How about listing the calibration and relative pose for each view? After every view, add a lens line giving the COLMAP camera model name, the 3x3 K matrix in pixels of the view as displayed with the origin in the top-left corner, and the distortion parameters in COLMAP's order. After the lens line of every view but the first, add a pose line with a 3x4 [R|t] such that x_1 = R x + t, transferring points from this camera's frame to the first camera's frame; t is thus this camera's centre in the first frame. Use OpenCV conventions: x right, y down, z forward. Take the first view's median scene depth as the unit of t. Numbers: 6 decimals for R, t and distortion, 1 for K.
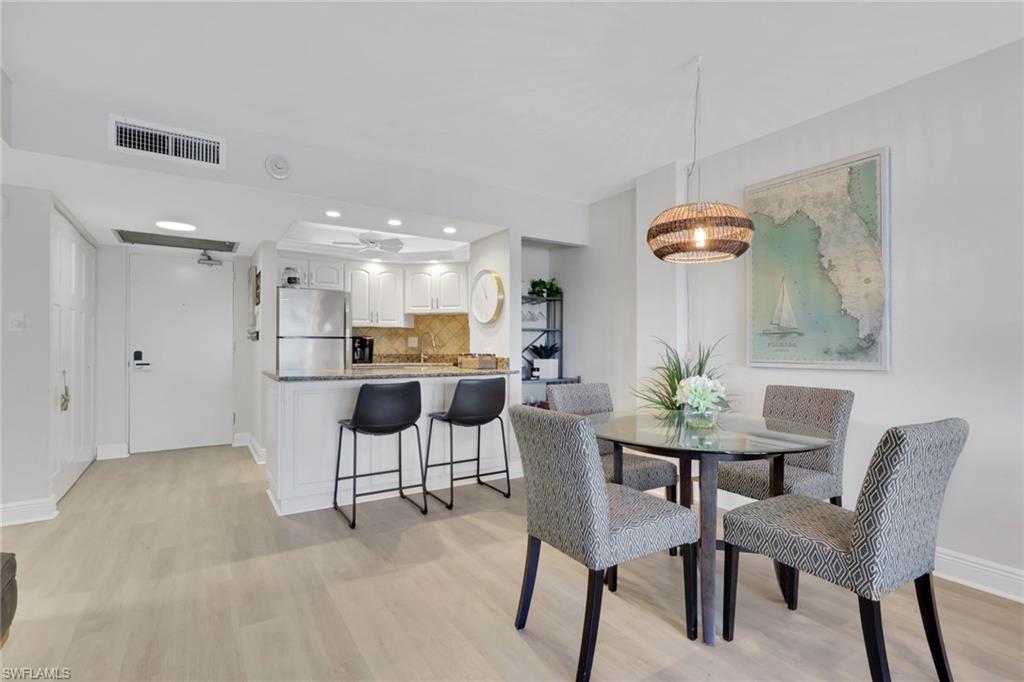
lens RADIAL K [[493.1, 0, 512.0], [0, 493.1, 341.0], [0, 0, 1]] dist [-0.002944, -0.000269]
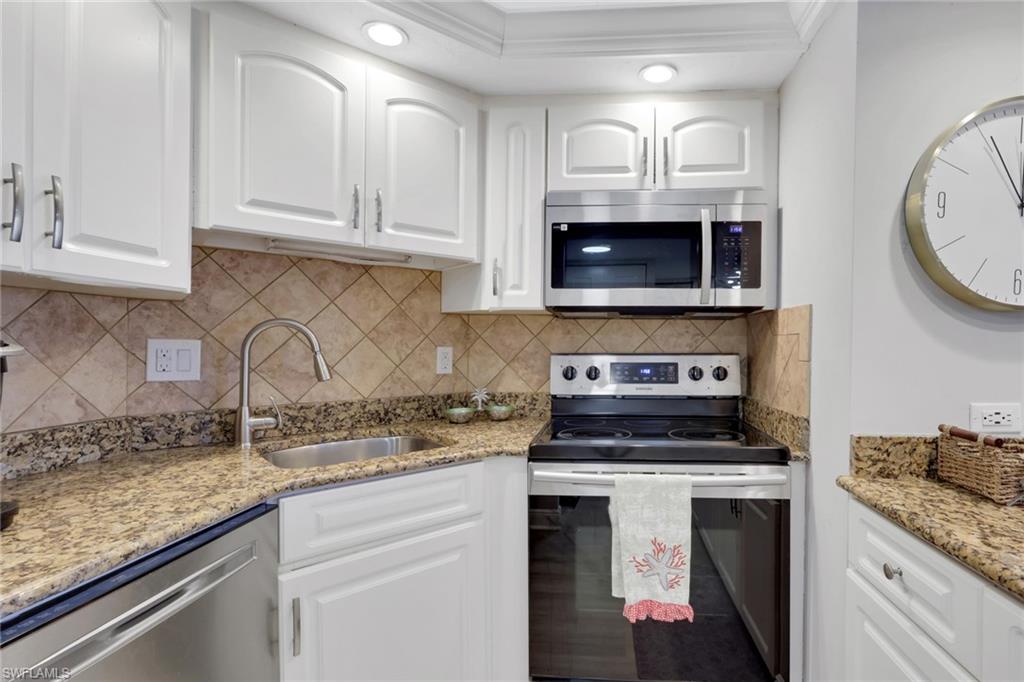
lens RADIAL K [[493.1, 0, 512.0], [0, 493.1, 341.0], [0, 0, 1]] dist [-0.002944, -0.000269]
pose [[0.593625, 0.006587, 0.804715, -0.383448], [-0.016102, 0.999864, 0.003693, -0.013374], [-0.804581, -0.015150, 0.593650, 0.965141]]
